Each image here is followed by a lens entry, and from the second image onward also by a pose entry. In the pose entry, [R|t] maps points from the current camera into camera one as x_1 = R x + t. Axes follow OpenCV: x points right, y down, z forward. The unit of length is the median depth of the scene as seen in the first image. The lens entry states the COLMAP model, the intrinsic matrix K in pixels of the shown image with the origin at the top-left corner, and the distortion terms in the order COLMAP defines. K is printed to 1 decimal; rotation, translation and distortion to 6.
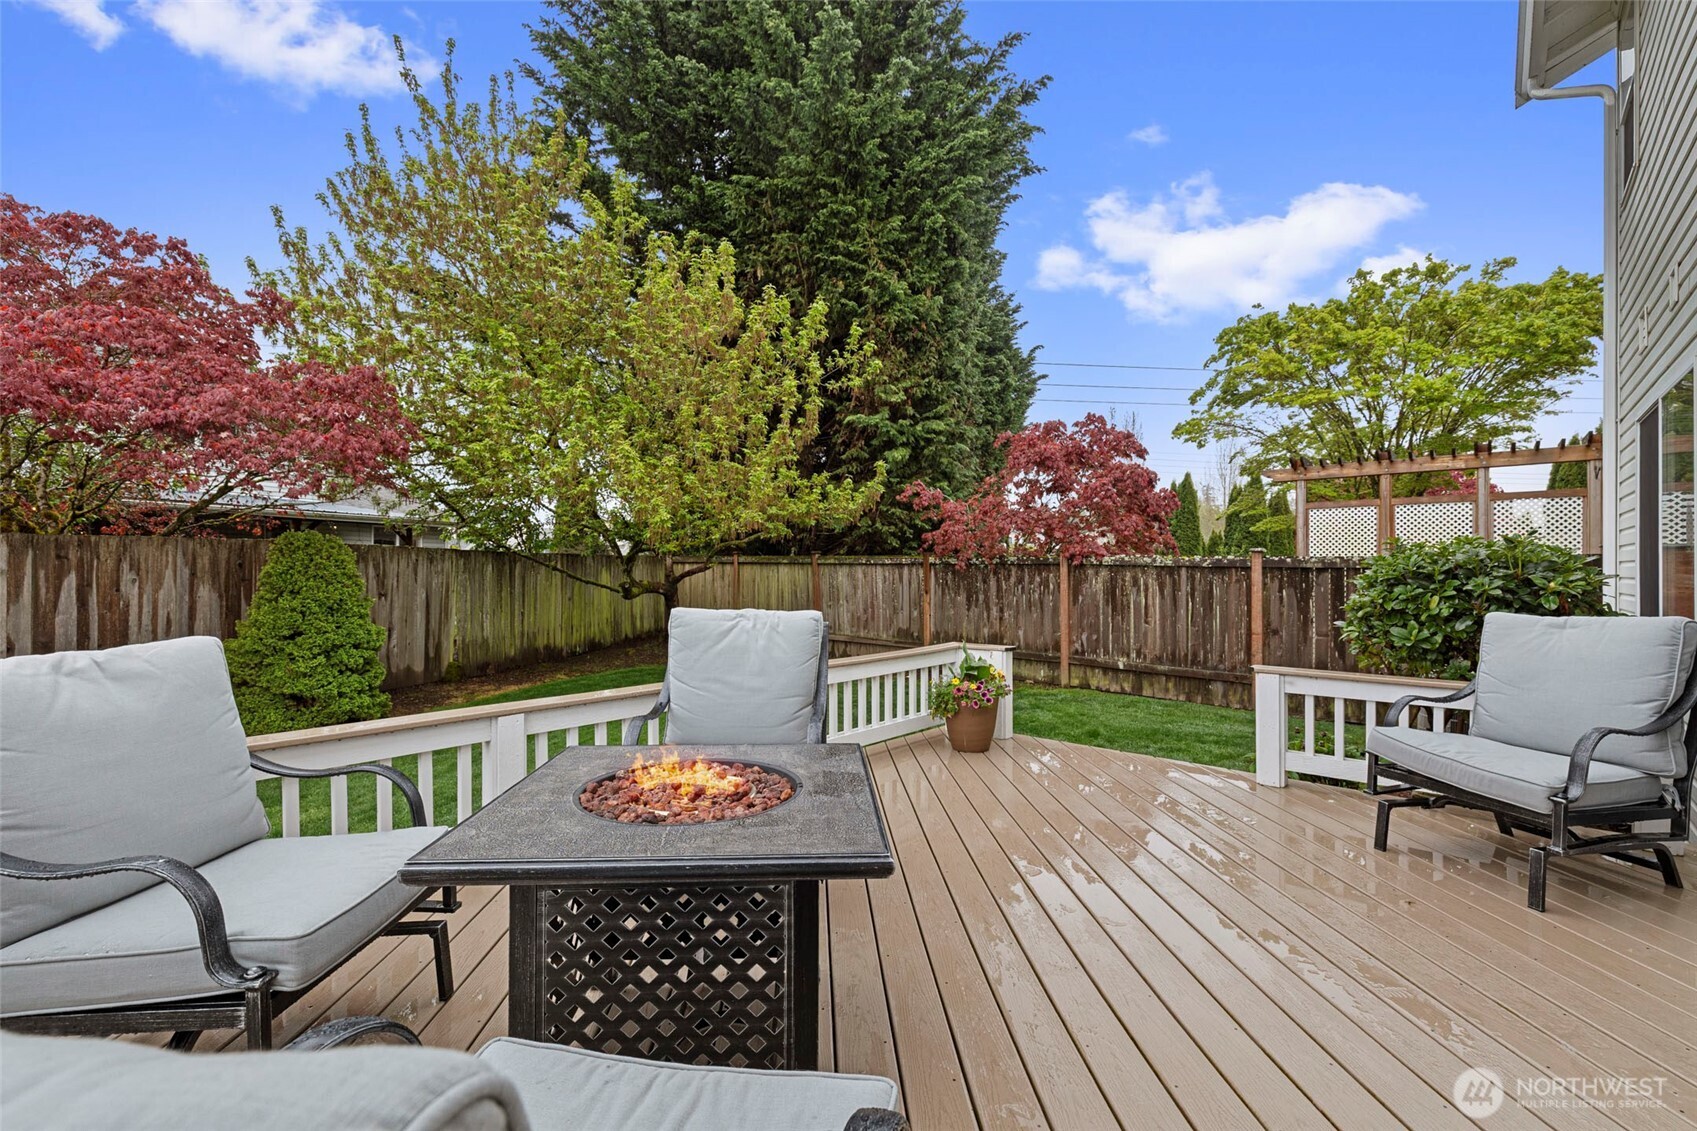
lens RADIAL K [[711.8, 0, 842.0], [0, 711.8, 574.4], [0, 0, 1]] dist [0.000425, -0.000735]
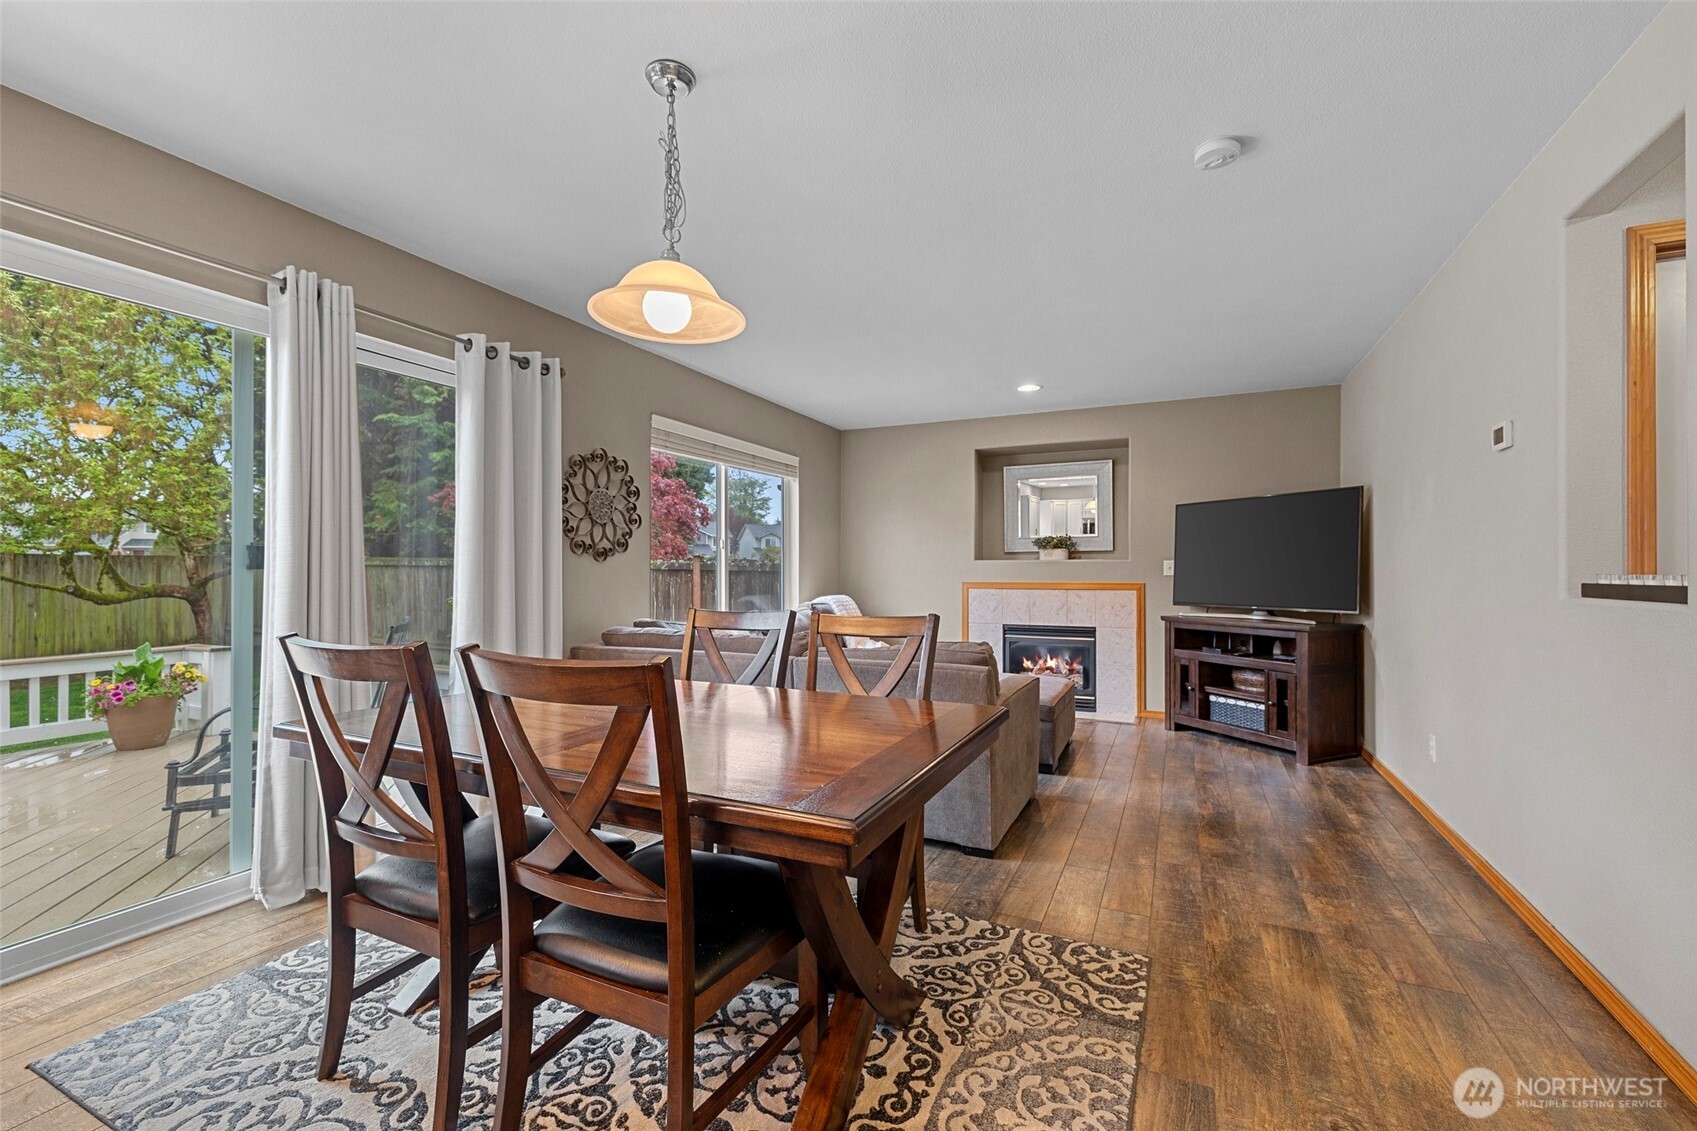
lens RADIAL K [[711.8, 0, 835.6], [0, 711.8, 571.5], [0, 0, 1]] dist [0.000425, -0.000735]
pose [[0.959226, 0.000215, 0.282641, 0.534491], [0.001488, 0.999982, -0.005811, -0.000605], [-0.282637, 0.005995, 0.959208, -0.189609]]
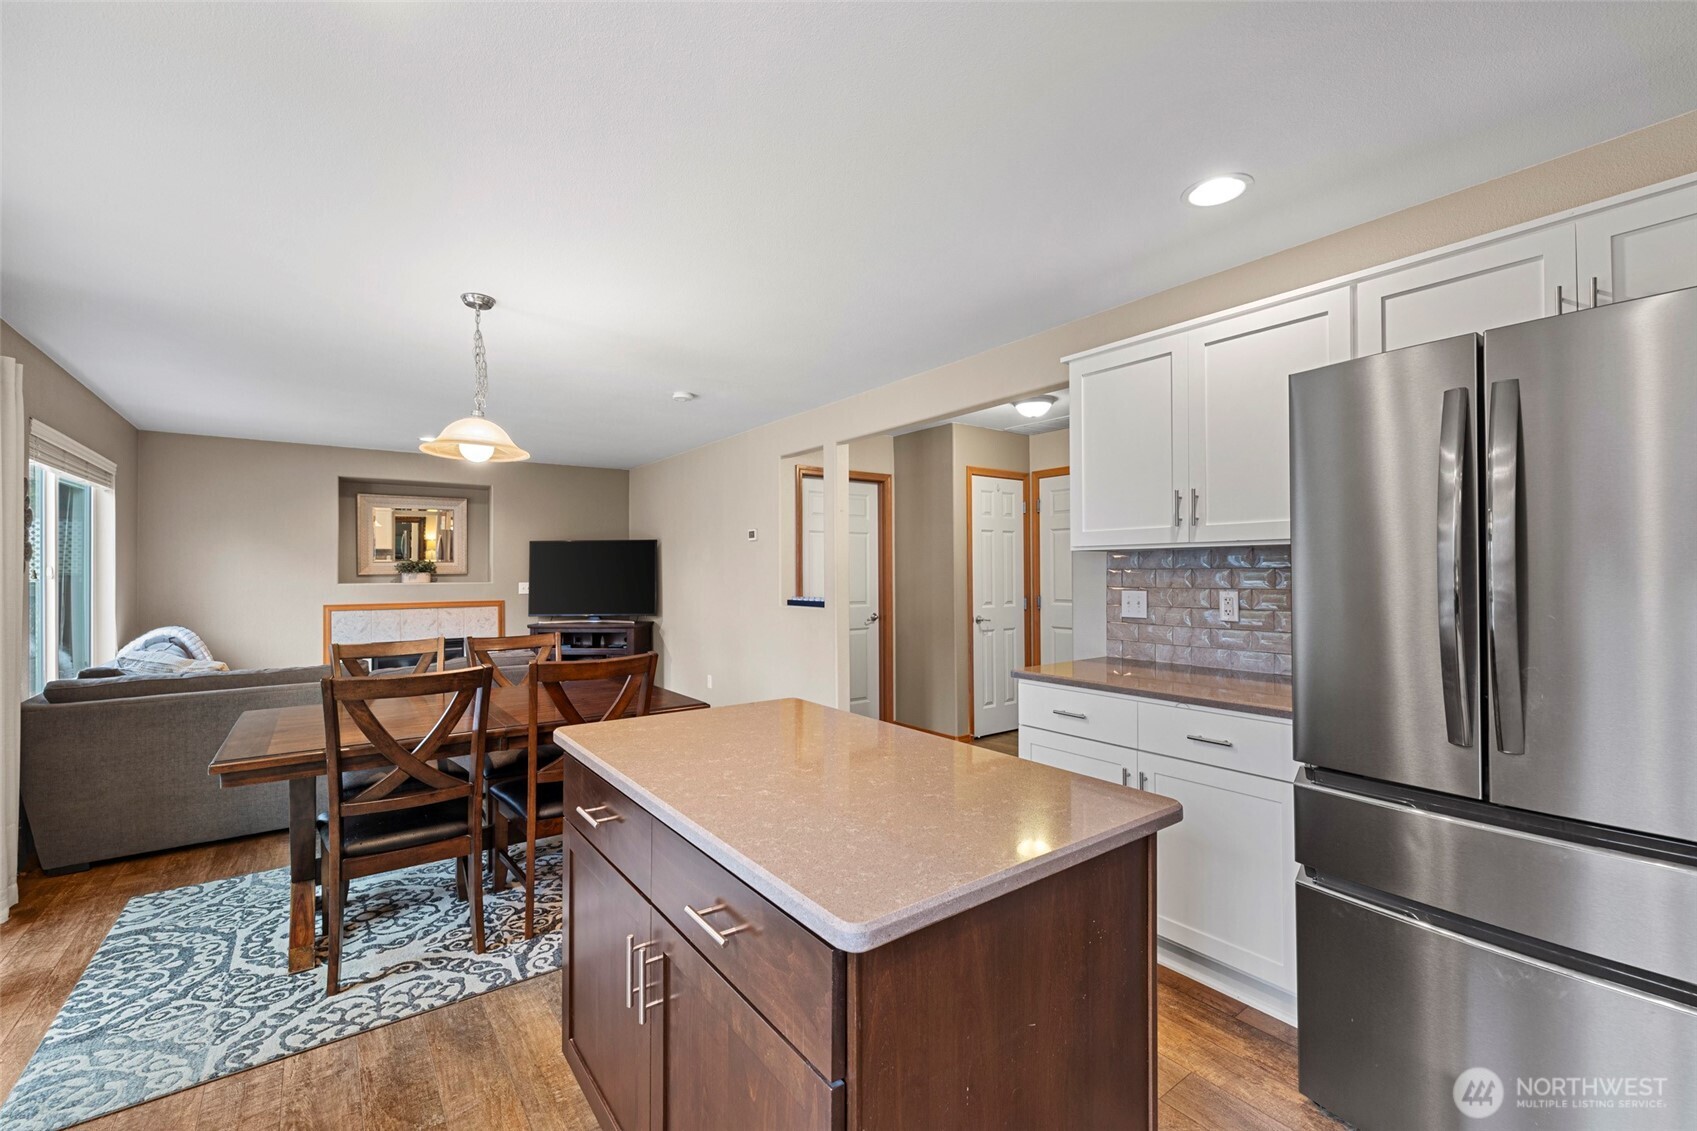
lens RADIAL K [[711.8, 0, 852.3], [0, 711.8, 563.9], [0, 0, 1]] dist [0.000425, -0.000735]
pose [[0.196823, 0.010485, 0.980383, 0.199641], [0.013645, 0.999817, -0.013432, -0.022567], [-0.980344, 0.016021, 0.196644, -0.213309]]
